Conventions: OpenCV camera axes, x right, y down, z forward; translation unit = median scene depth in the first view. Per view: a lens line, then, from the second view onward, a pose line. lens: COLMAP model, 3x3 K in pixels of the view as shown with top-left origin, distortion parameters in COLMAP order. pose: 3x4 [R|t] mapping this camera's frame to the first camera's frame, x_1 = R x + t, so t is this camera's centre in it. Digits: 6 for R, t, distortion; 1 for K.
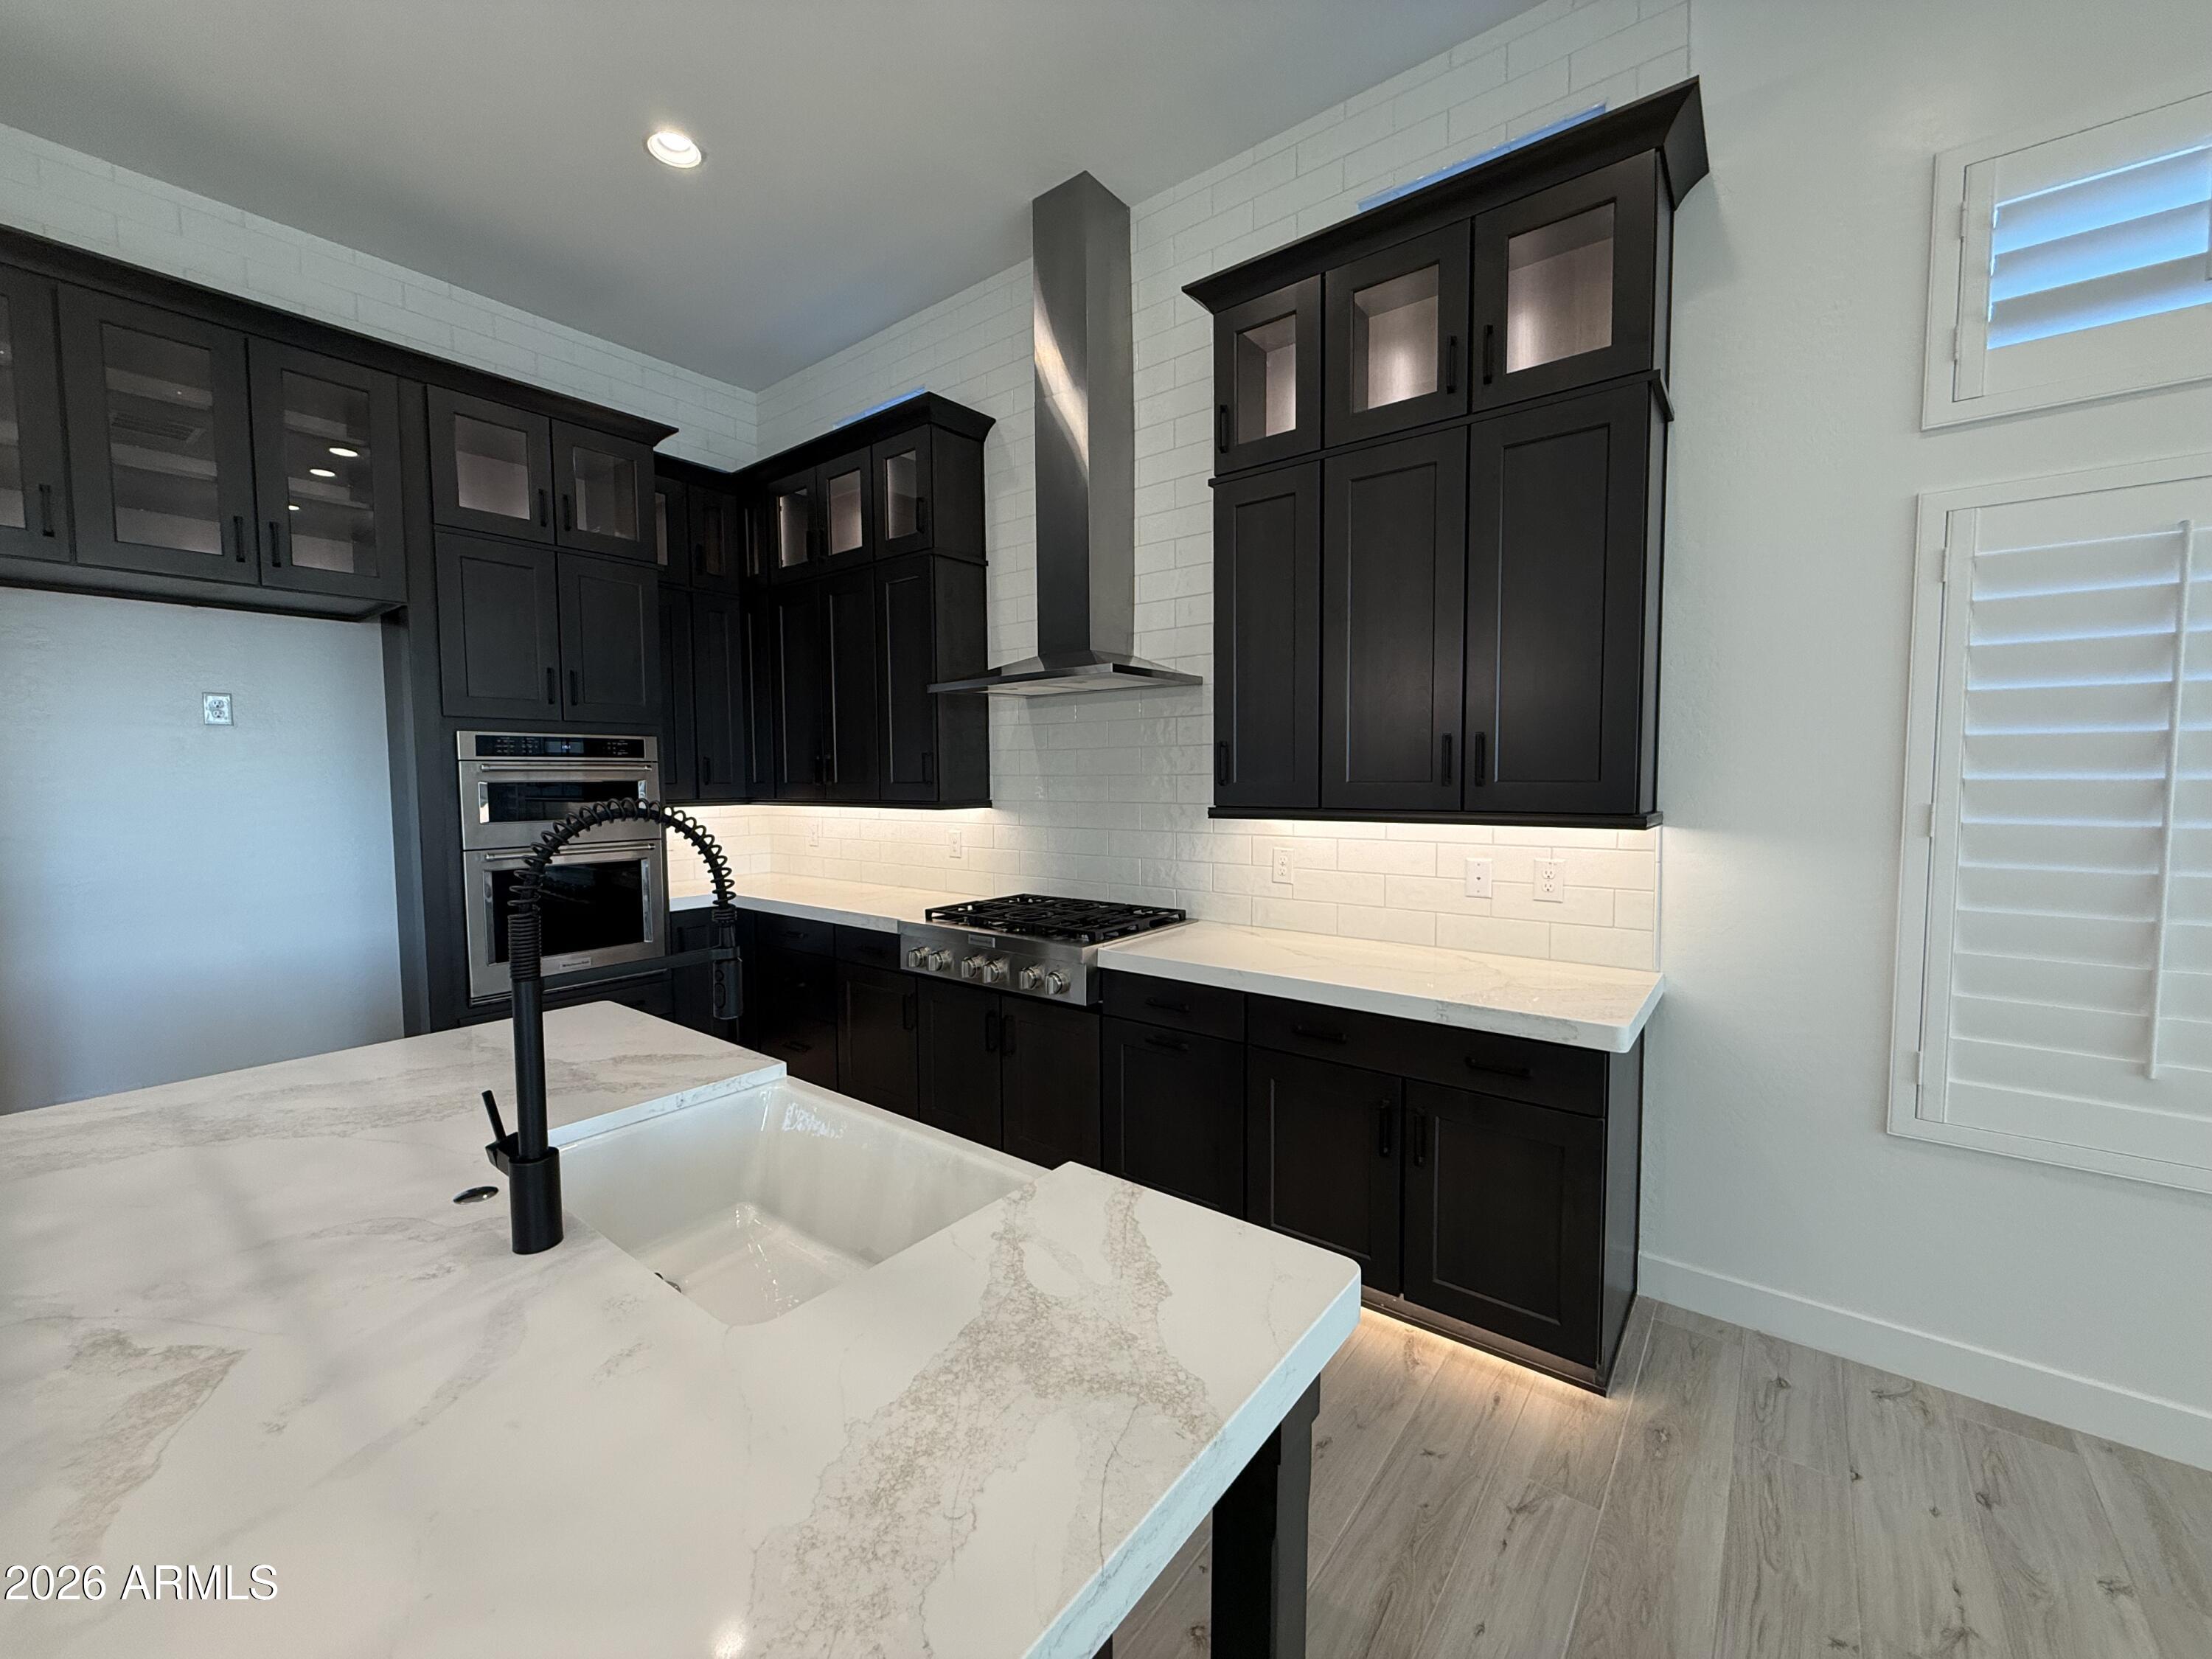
lens RADIAL K [[876.2, 0, 1093.6], [0, 876.2, 826.5], [0, 0, 1]] dist [0.001933, 0.000172]
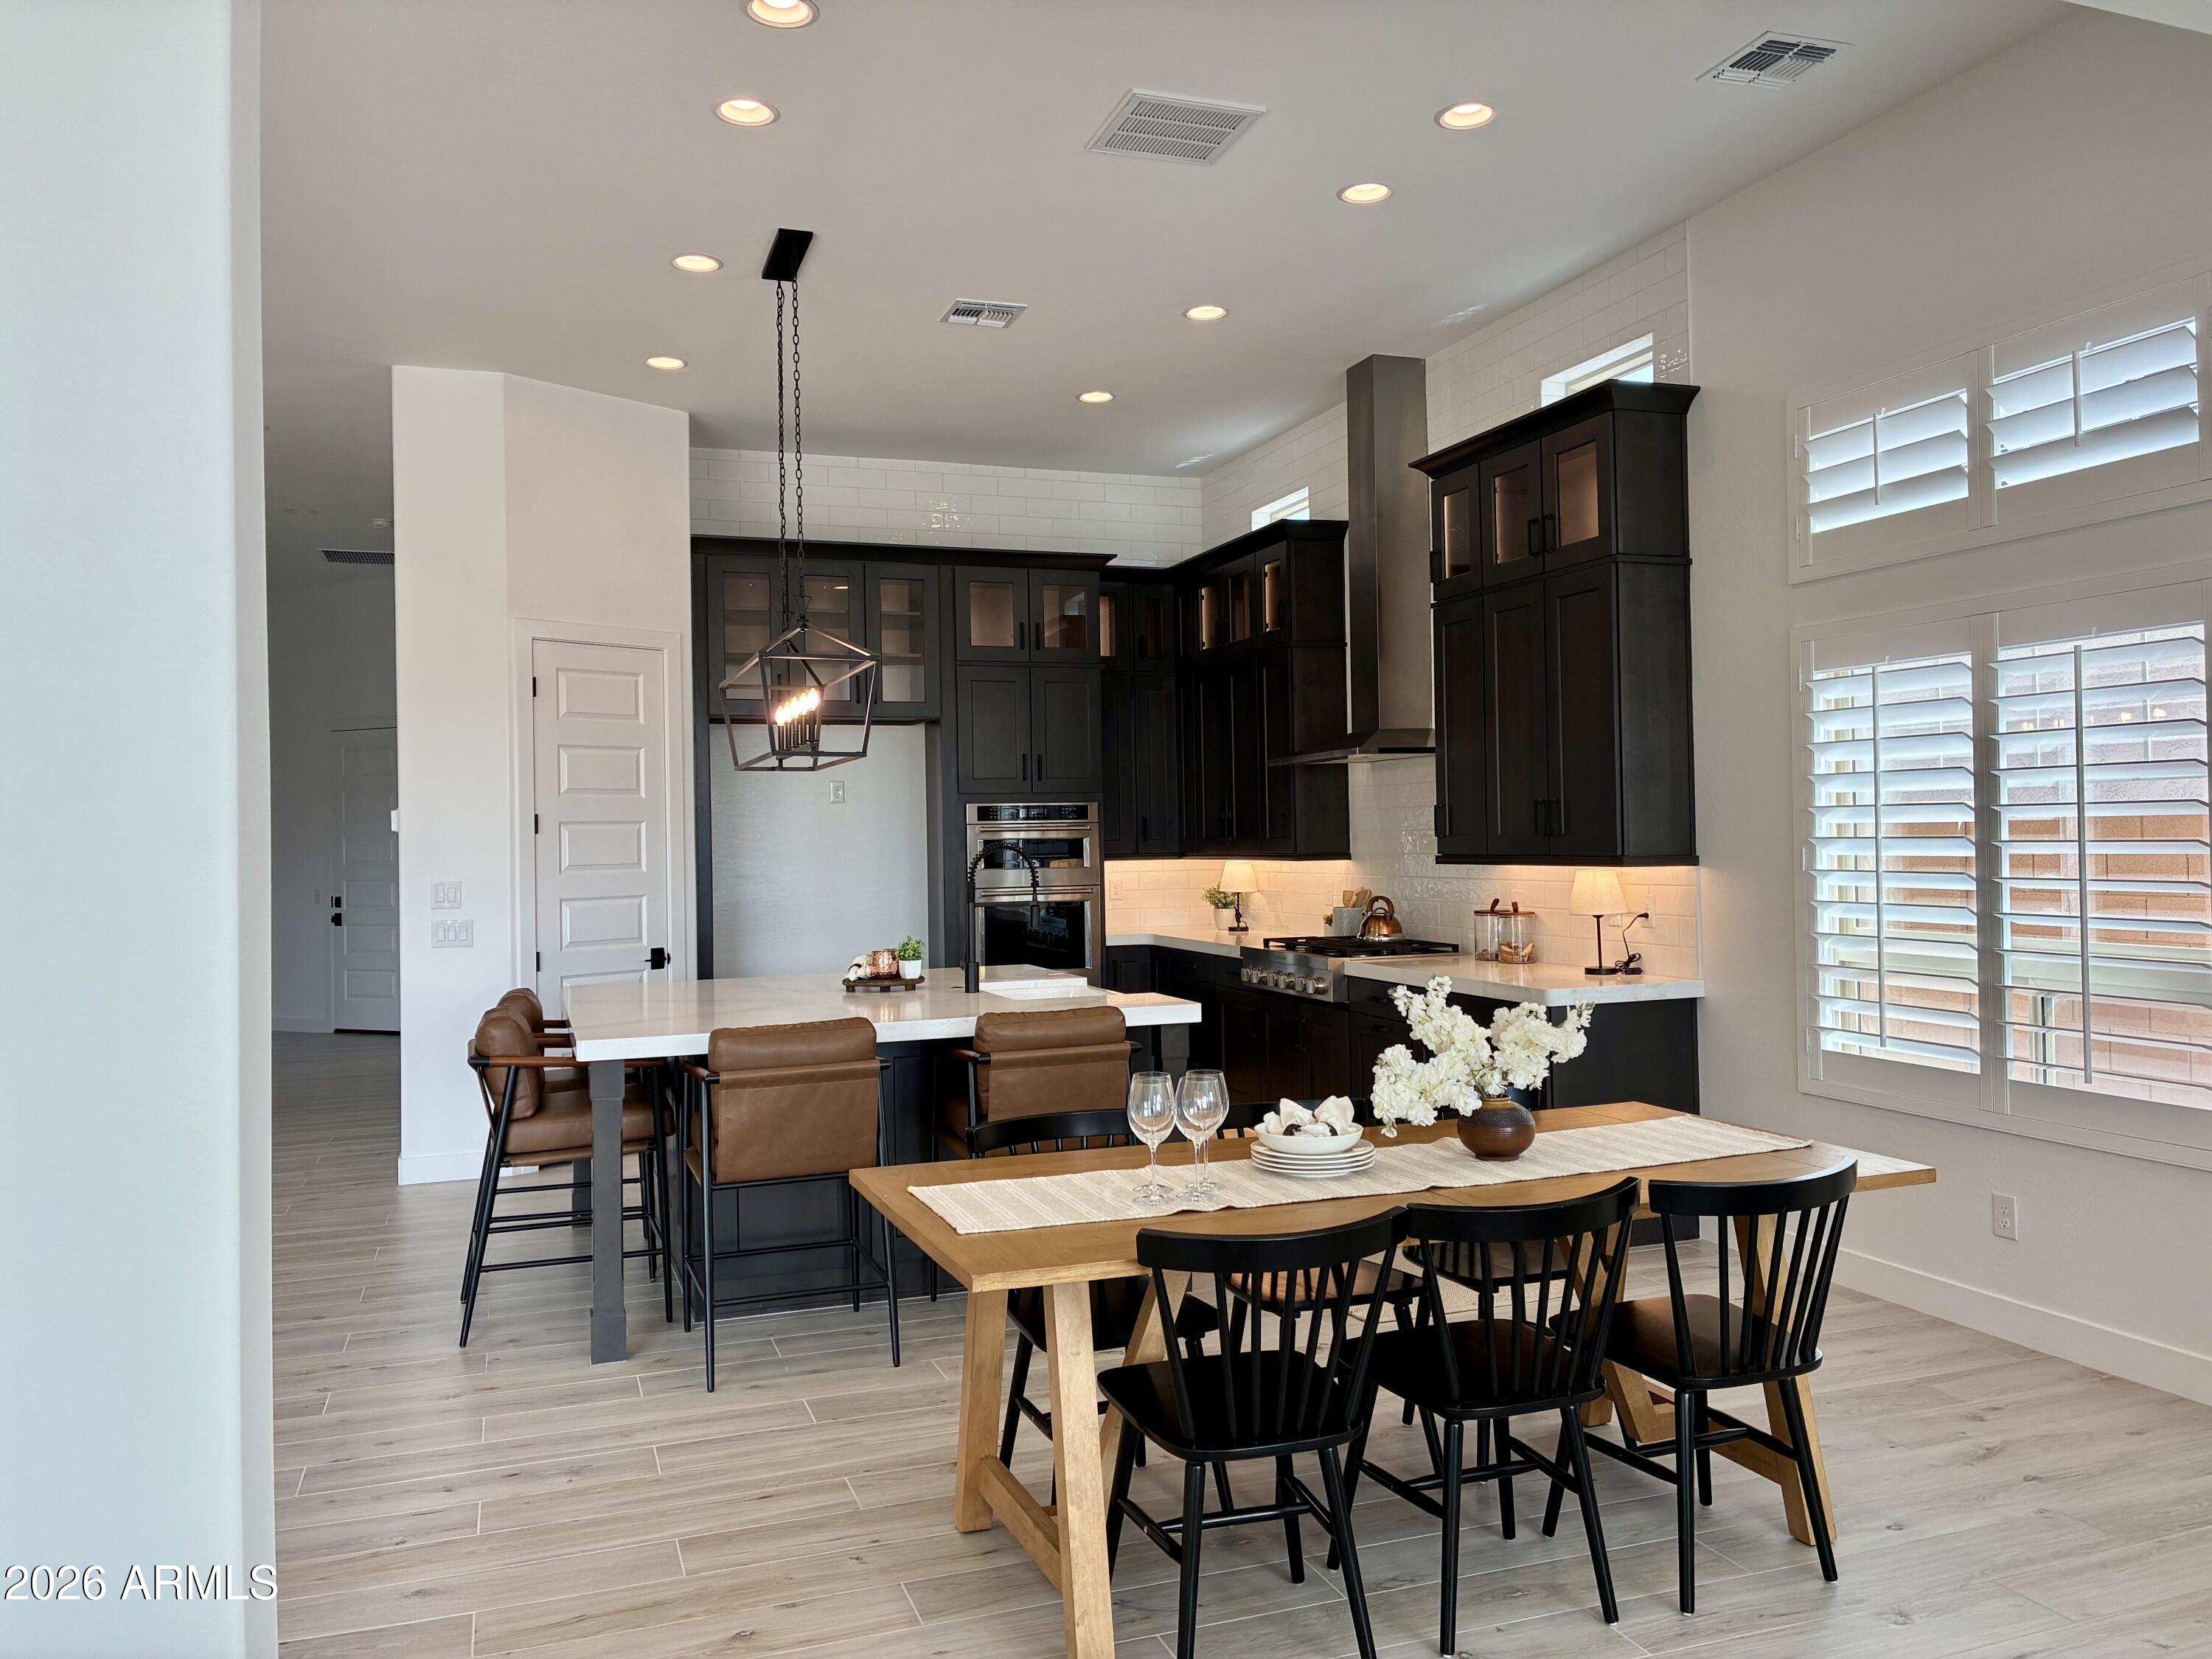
lens RADIAL K [[1679.1, 0, 1109.3], [0, 1679.1, 829.2], [0, 0, 1]] dist [0.007313, -0.025916]
pose [[0.848866, -0.012186, -0.528467, 0.868391], [-0.016968, 0.998591, -0.050281, 0.061693], [0.528335, 0.051649, 0.847464, -1.129377]]
